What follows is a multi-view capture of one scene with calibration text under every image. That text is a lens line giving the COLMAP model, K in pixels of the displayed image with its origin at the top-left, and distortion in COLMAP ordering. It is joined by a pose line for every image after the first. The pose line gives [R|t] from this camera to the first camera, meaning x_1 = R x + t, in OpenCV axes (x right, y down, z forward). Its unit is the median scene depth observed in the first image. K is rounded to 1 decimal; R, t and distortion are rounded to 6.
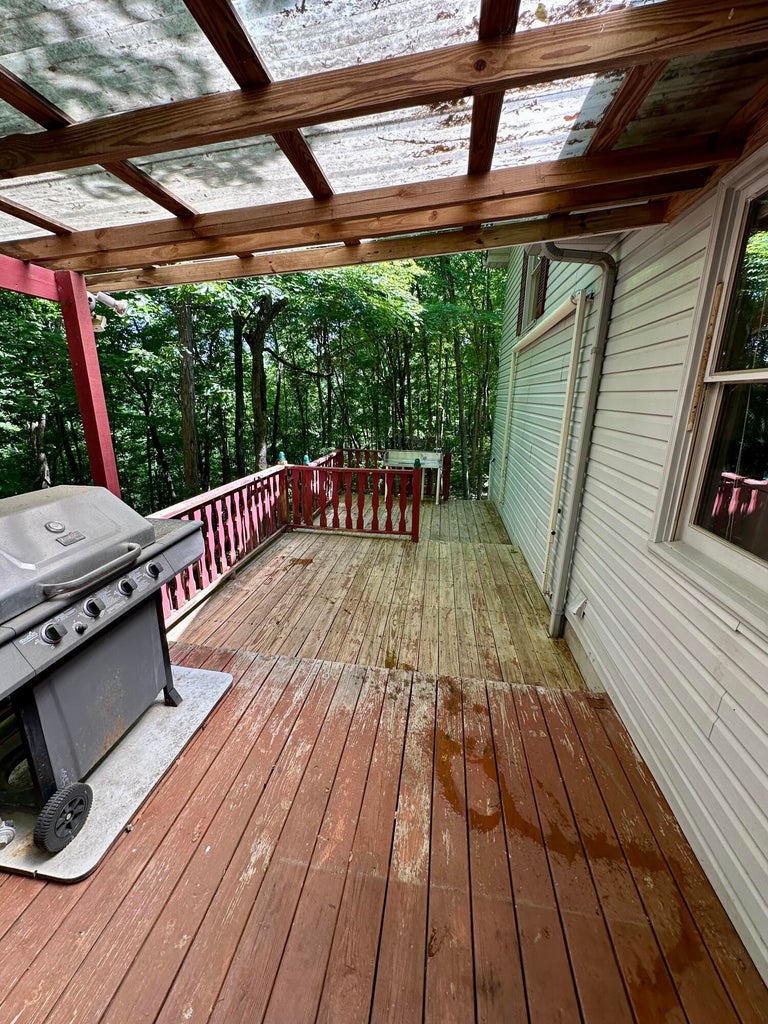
lens RADIAL K [[408.1, 0, 384.0], [0, 408.1, 512.0], [0, 0, 1]] dist [-0.003103, 0.000112]
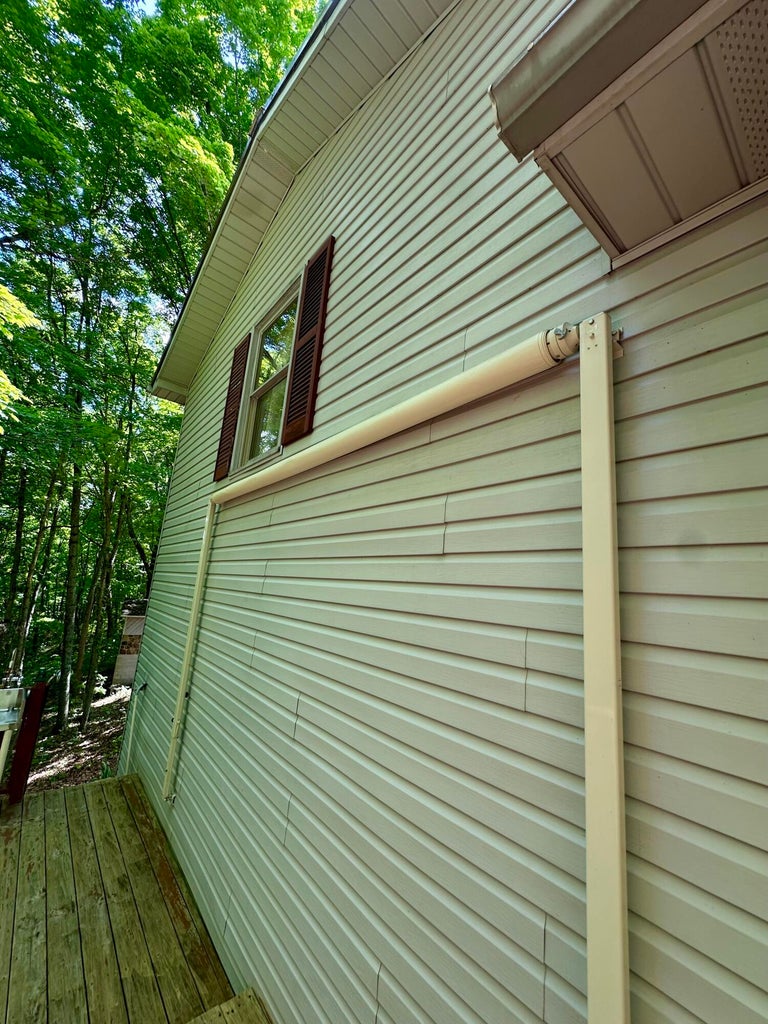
lens RADIAL K [[408.1, 0, 384.0], [0, 408.1, 512.0], [0, 0, 1]] dist [-0.003103, 0.000112]
pose [[0.668680, 0.177817, 0.721976, 0.073690], [0.141124, 0.922984, -0.358030, -0.159792], [-0.730035, 0.341295, 0.592086, 0.559020]]
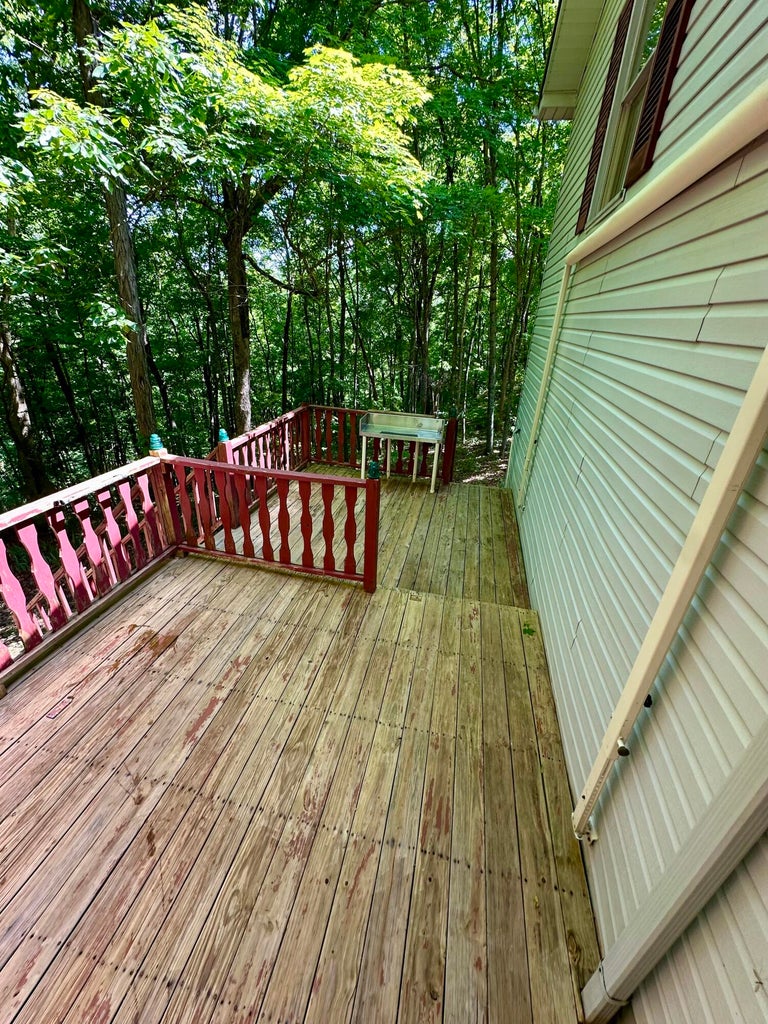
lens RADIAL K [[408.1, 0, 384.0], [0, 408.1, 512.0], [0, 0, 1]] dist [-0.003103, 0.000112]
pose [[0.997234, 0.054991, -0.050005, 0.123963], [-0.045746, 0.984347, 0.170204, -0.154451], [0.058582, -0.167445, 0.984139, 0.414876]]
